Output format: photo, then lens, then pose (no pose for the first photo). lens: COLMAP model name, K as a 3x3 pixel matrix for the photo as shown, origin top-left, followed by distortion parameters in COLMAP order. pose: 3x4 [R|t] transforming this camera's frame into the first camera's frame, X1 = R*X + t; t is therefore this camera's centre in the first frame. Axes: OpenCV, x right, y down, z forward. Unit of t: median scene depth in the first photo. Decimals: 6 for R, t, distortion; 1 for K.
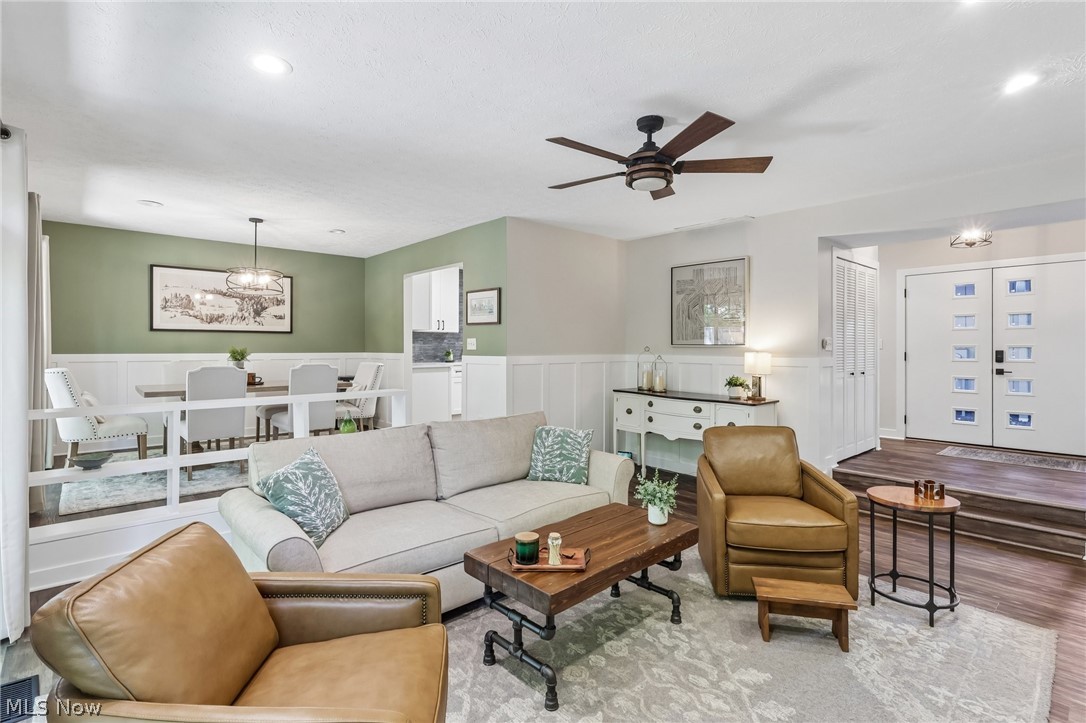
lens RADIAL K [[517.5, 0, 539.6], [0, 517.5, 346.6], [0, 0, 1]] dist [0.015825, 0.000142]
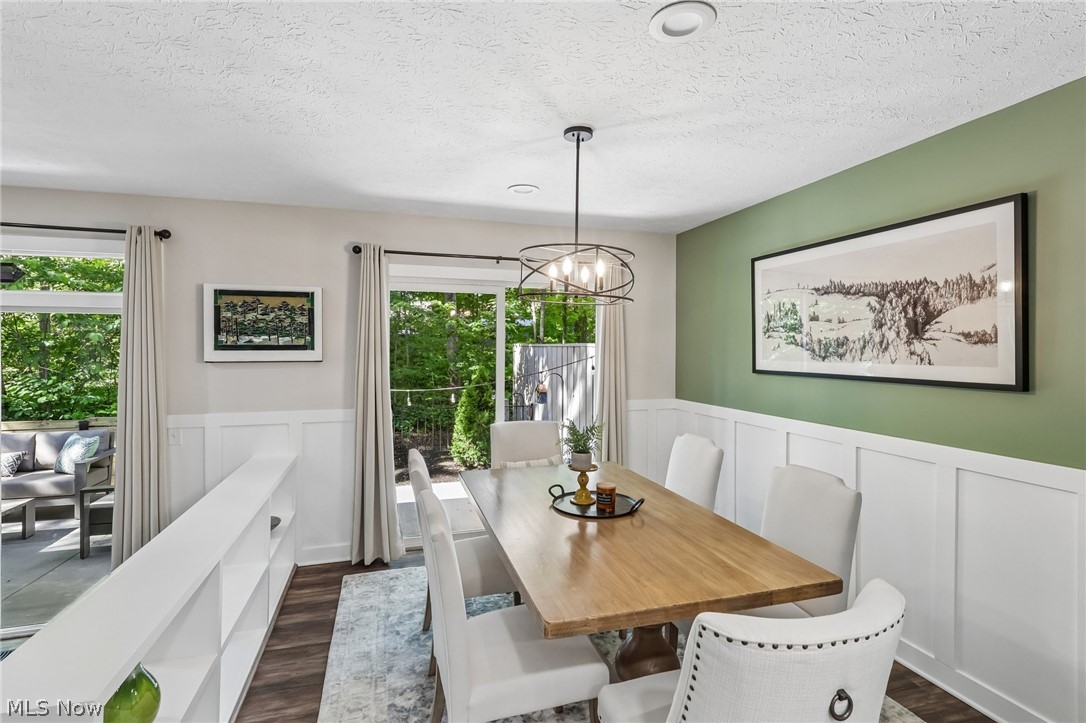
lens RADIAL K [[512.7, 0, 542.4], [0, 512.7, 349.7], [0, 0, 1]] dist [0.001802, 0.000376]
pose [[-0.428382, -0.000022, -0.903598, -0.123161], [-0.005585, 0.999981, 0.002623, -0.053786], [0.903581, 0.006170, -0.428374, 0.984531]]
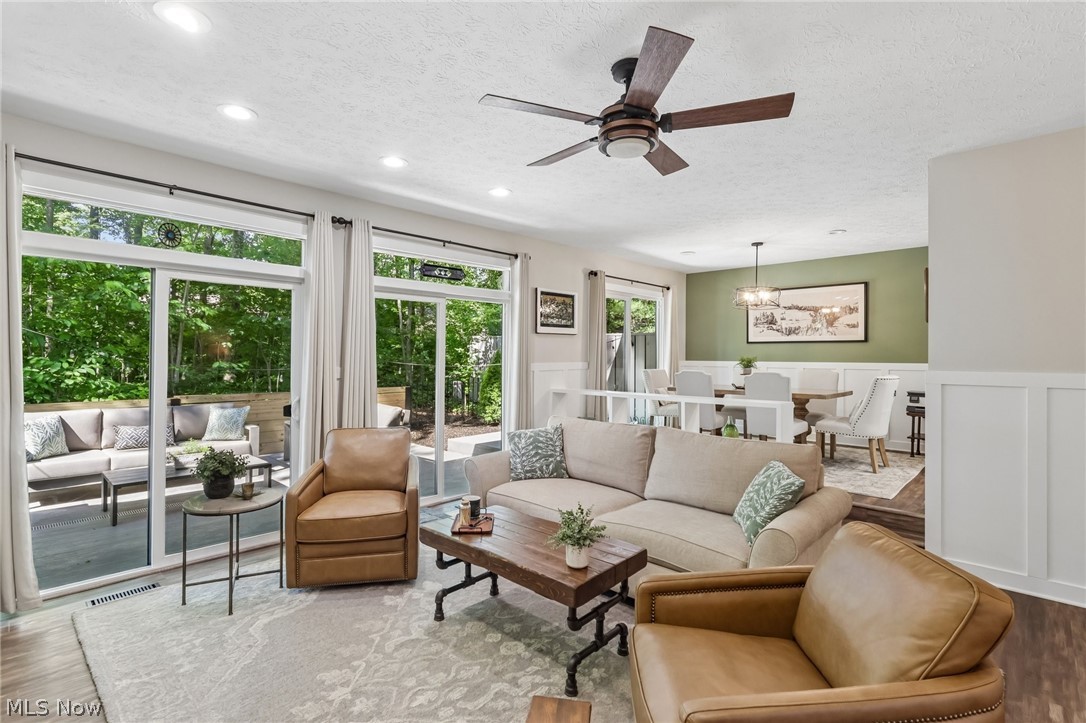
lens RADIAL K [[512.7, 0, 542.4], [0, 512.7, 349.7], [0, 0, 1]] dist [0.001802, 0.000376]
pose [[0.077102, -0.012137, -0.996949, 0.452320], [-0.005046, 0.999908, -0.012563, 0.003413], [0.997010, 0.005999, 0.077034, 0.381623]]
